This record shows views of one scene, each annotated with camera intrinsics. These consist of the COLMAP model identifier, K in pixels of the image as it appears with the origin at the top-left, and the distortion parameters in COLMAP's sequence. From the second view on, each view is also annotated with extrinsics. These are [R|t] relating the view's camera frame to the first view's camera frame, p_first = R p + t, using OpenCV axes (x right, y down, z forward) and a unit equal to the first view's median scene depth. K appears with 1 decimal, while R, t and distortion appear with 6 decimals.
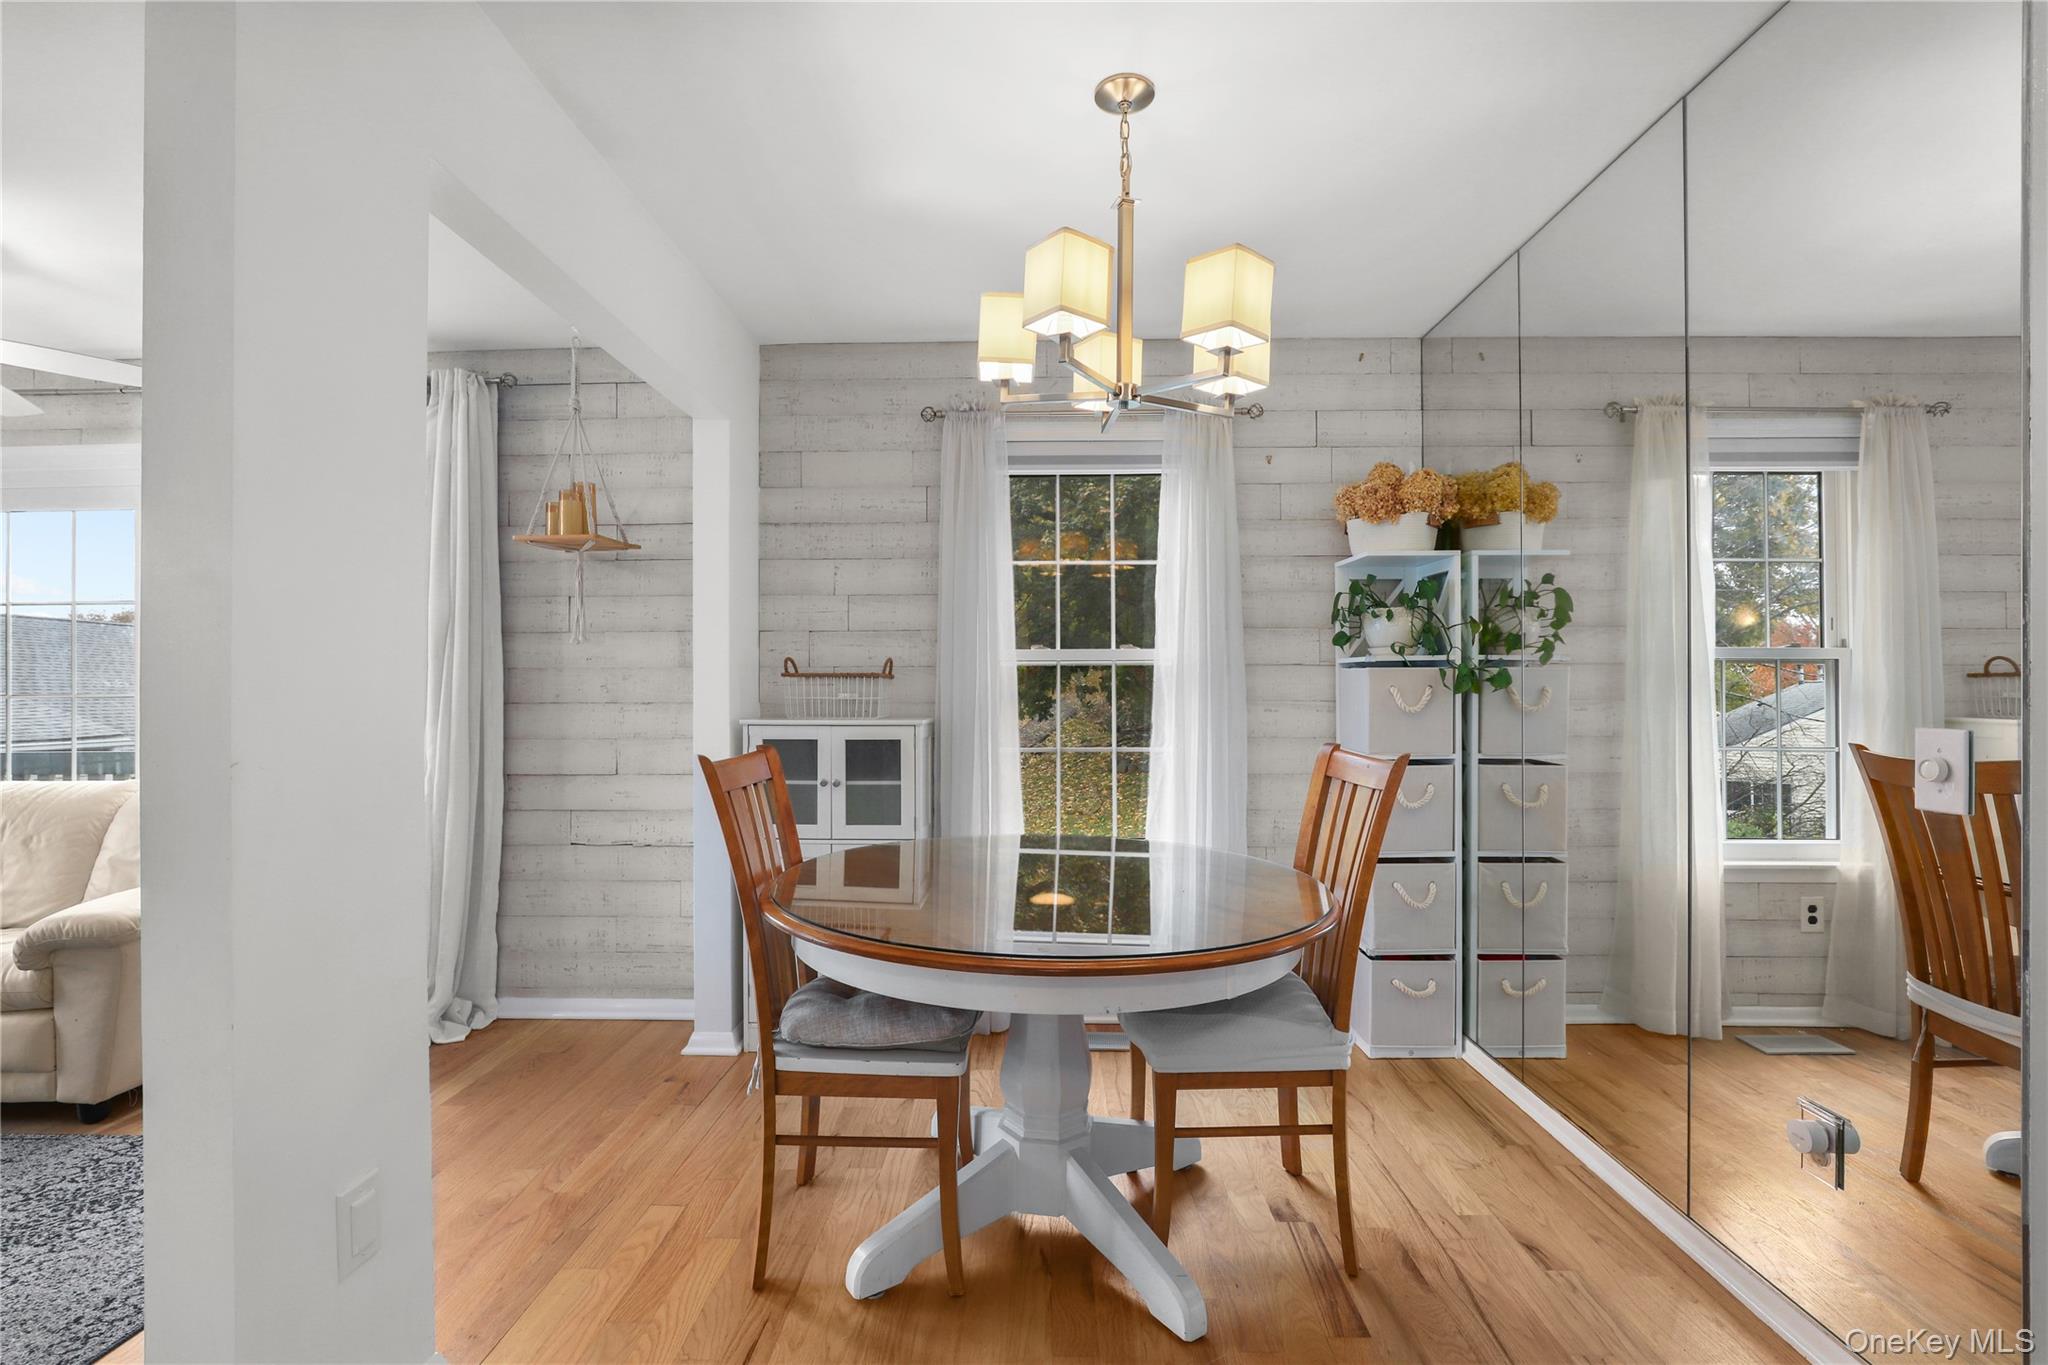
lens RADIAL K [[949.5, 0, 1012.9], [0, 949.5, 695.8], [0, 0, 1]] dist [-0.019899, 0.006867]
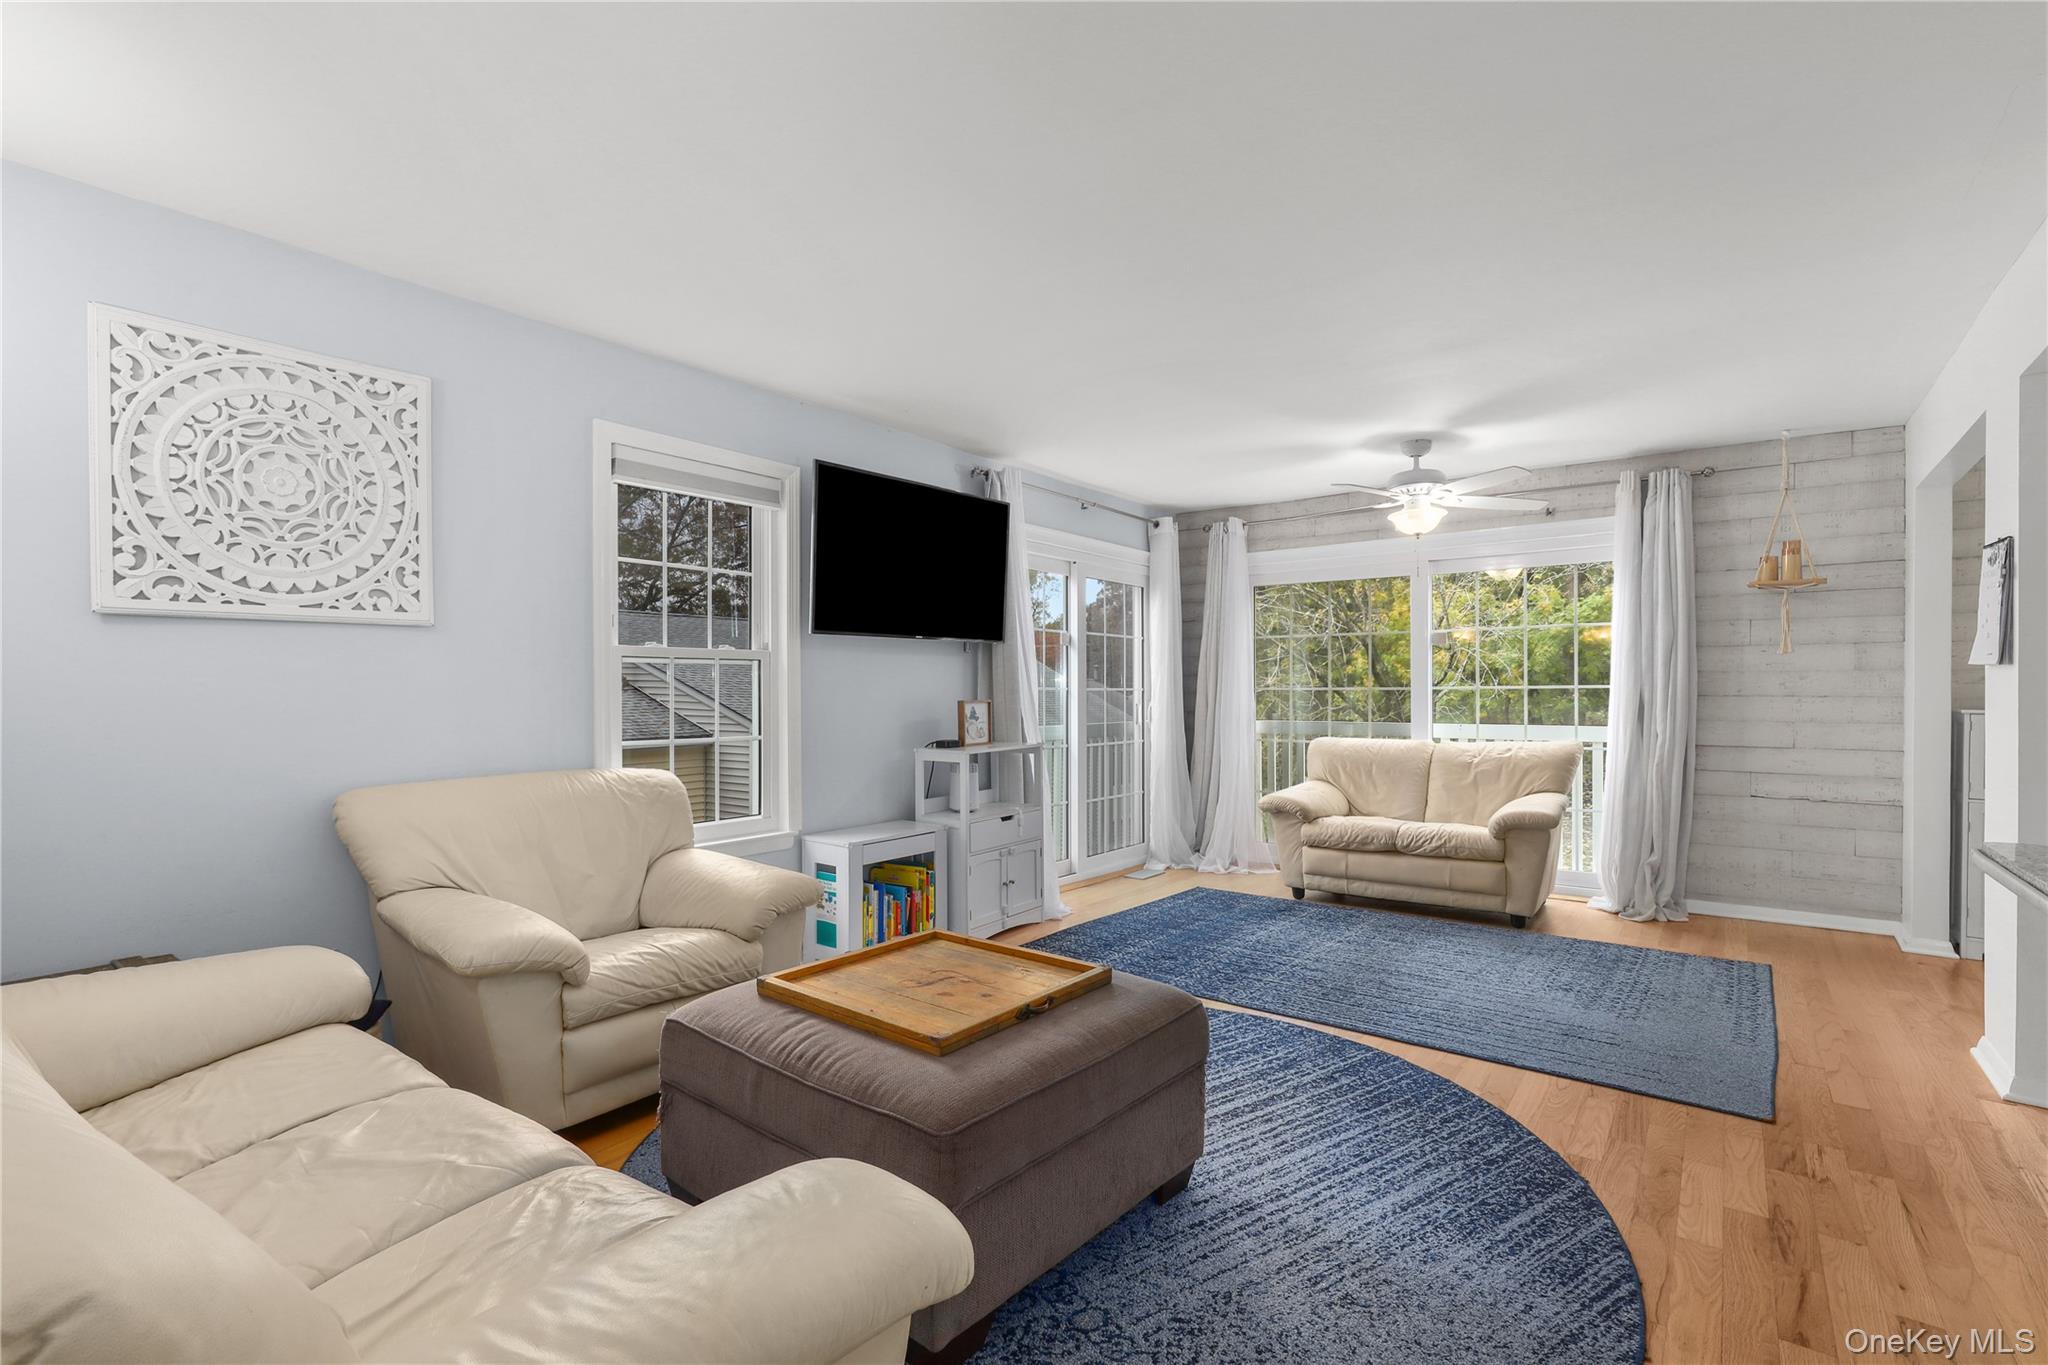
lens RADIAL K [[949.5, 0, 1044.7], [0, 949.5, 692.4], [0, 0, 1]] dist [-0.019899, 0.006867]
pose [[0.817452, 0.008736, -0.575931, -0.557676], [-0.005944, 0.999960, 0.006732, -0.000582], [0.575966, -0.002079, 0.817471, -0.800284]]
